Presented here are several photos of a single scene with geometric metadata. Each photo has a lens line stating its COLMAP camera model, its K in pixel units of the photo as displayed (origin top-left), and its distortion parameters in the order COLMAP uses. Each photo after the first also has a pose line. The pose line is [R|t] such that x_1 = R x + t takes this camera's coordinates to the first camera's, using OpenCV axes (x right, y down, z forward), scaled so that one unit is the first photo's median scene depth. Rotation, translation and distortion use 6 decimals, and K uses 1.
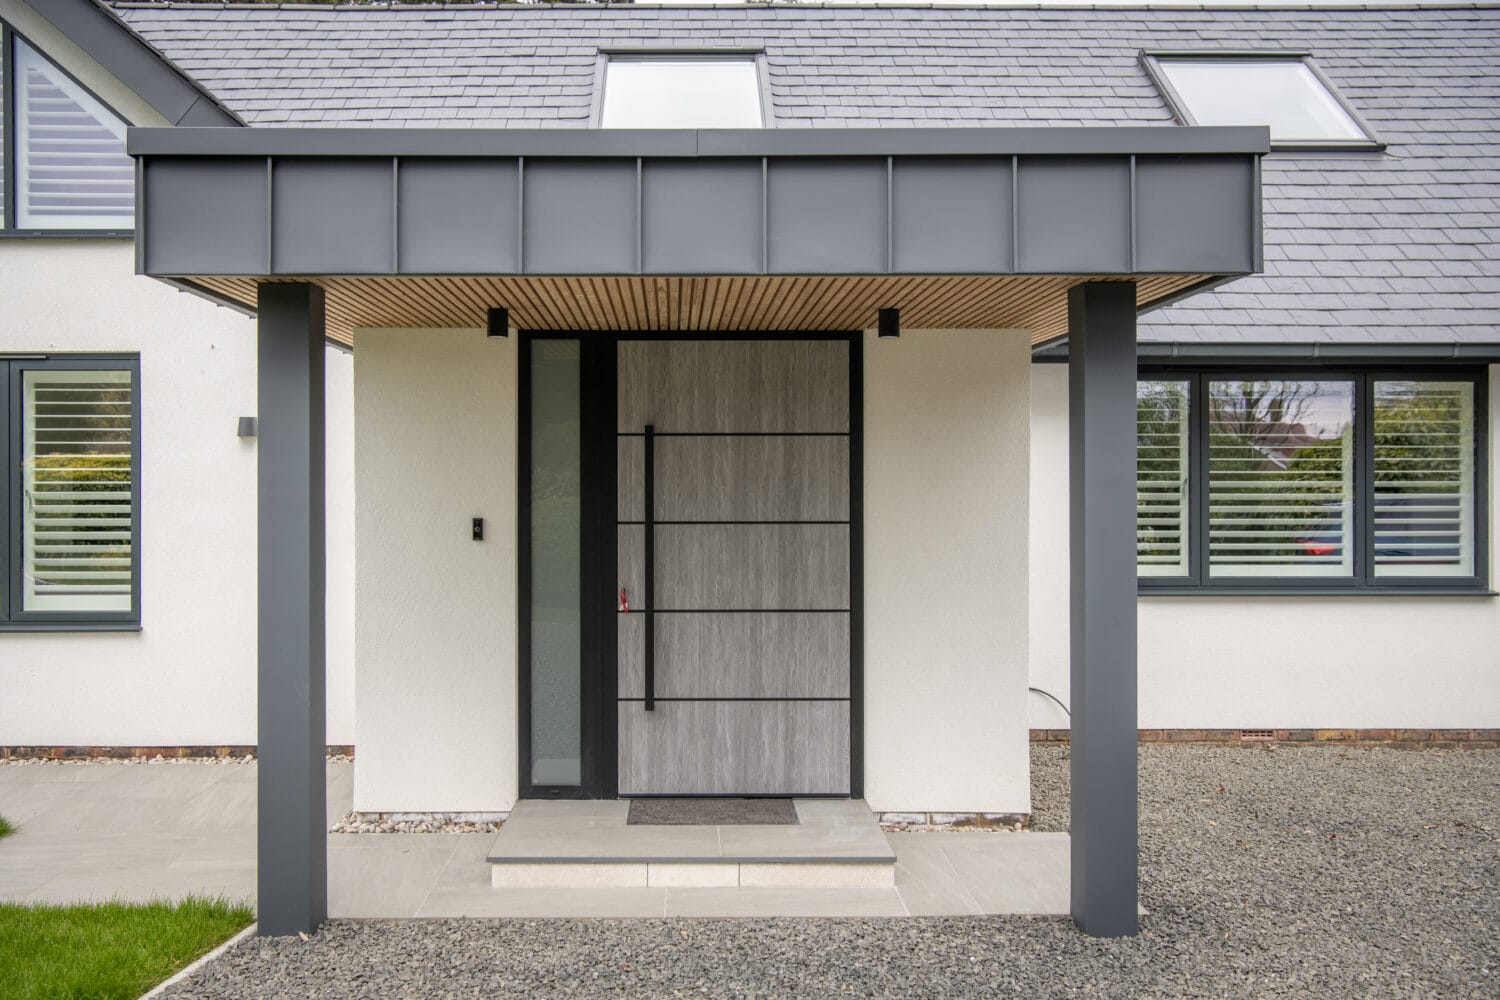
lens RADIAL K [[1377.8, 0, 747.1], [0, 1377.8, 476.8], [0, 0, 1]] dist [0.002257, 0.010227]
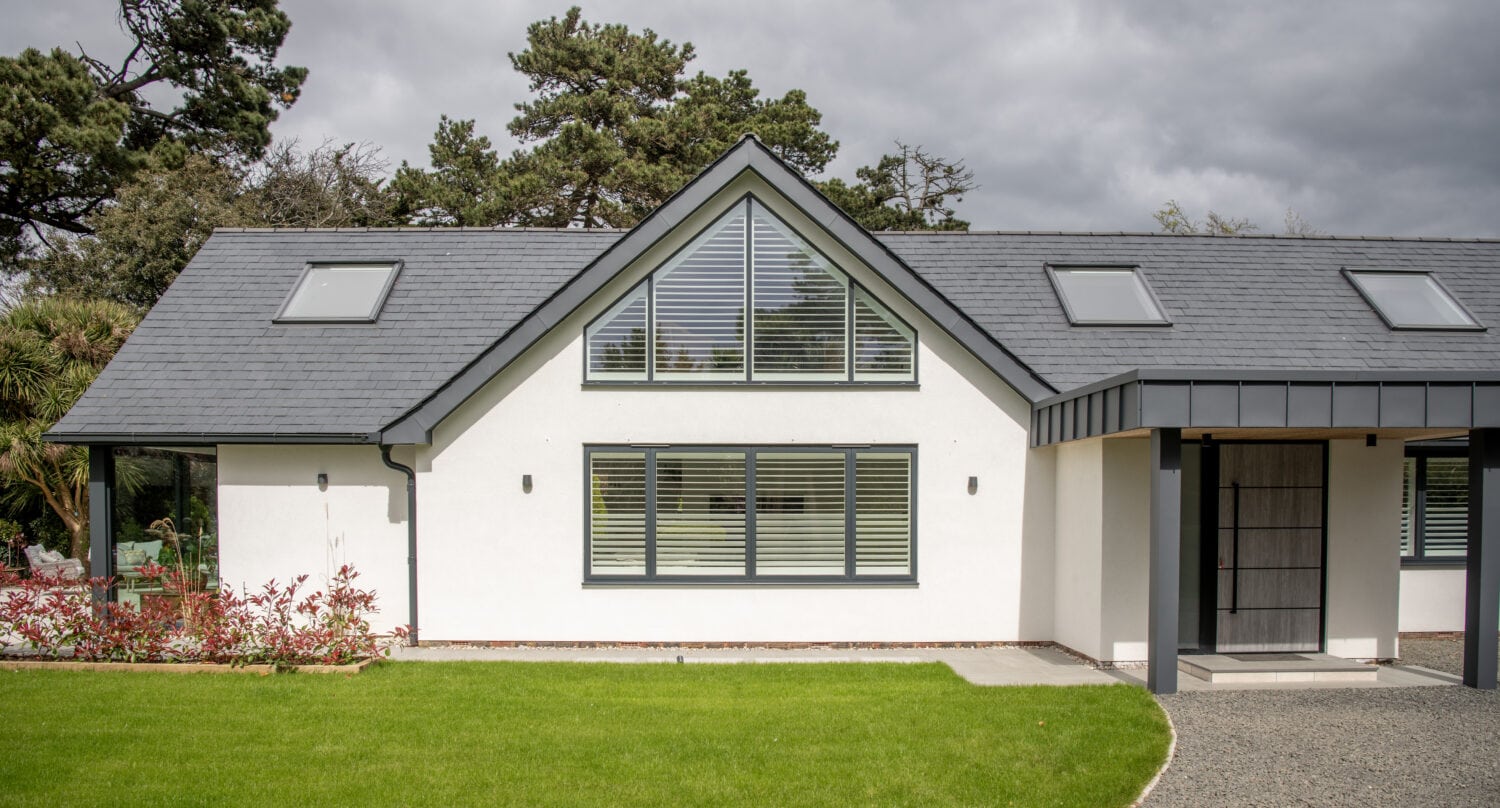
lens RADIAL K [[1020.8, 0, 876.0], [0, 1020.8, 555.2], [0, 0, 1]] dist [-0.045276, 0.002343]
pose [[0.999575, -0.003682, 0.028915, -0.680314], [0.002167, 0.998631, 0.052259, -0.009011], [-0.029067, -0.052174, 0.998215, -0.587056]]
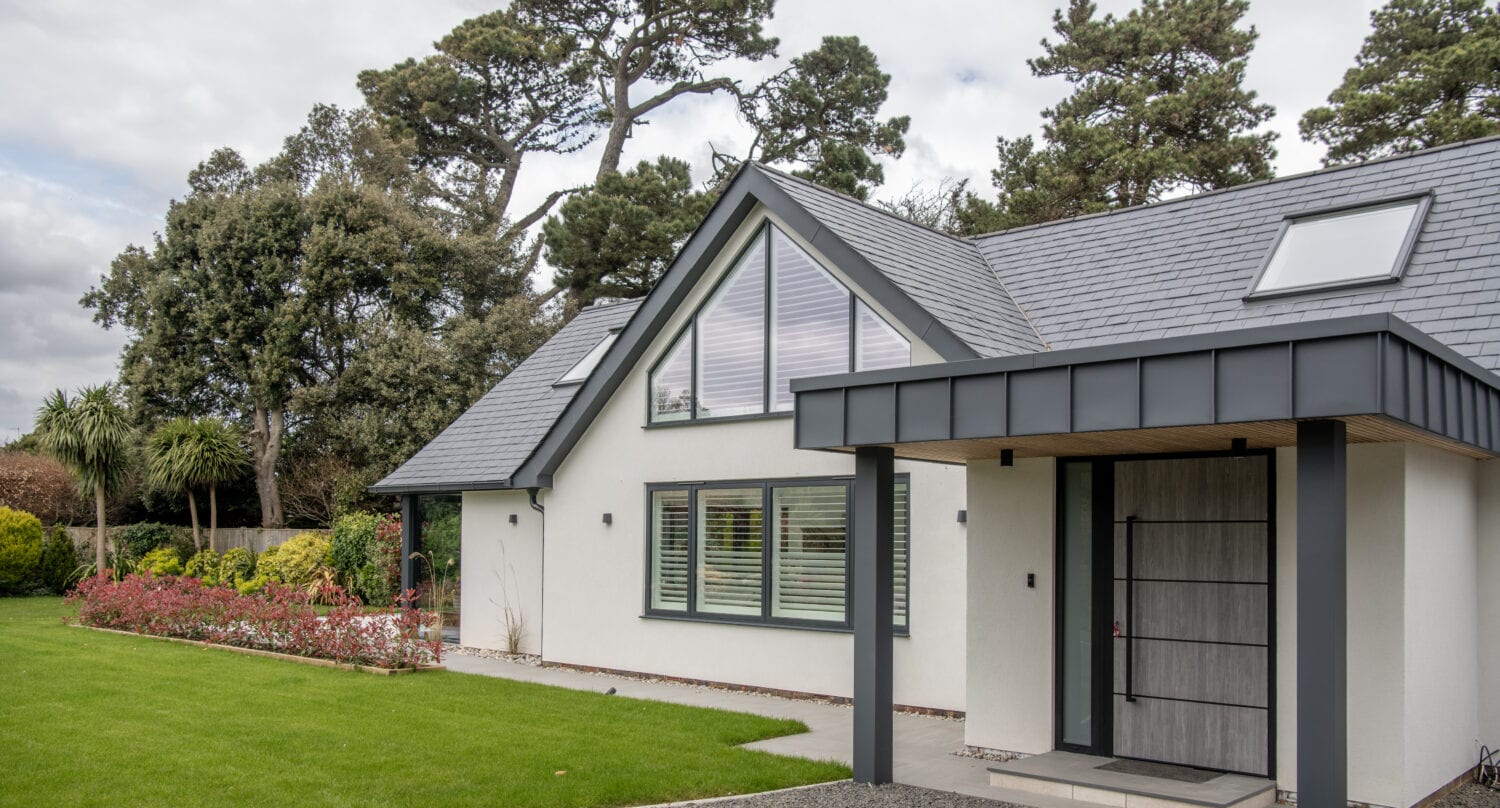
lens RADIAL K [[1185.4, 0, 753.0], [0, 1185.4, 528.2], [0, 0, 1]] dist [-0.003105, 0.001304]
pose [[0.736247, -0.000030, -0.676712, 0.509107], [-0.010941, 0.999869, -0.011948, -0.003495], [0.676624, 0.016201, 0.736150, -0.256602]]
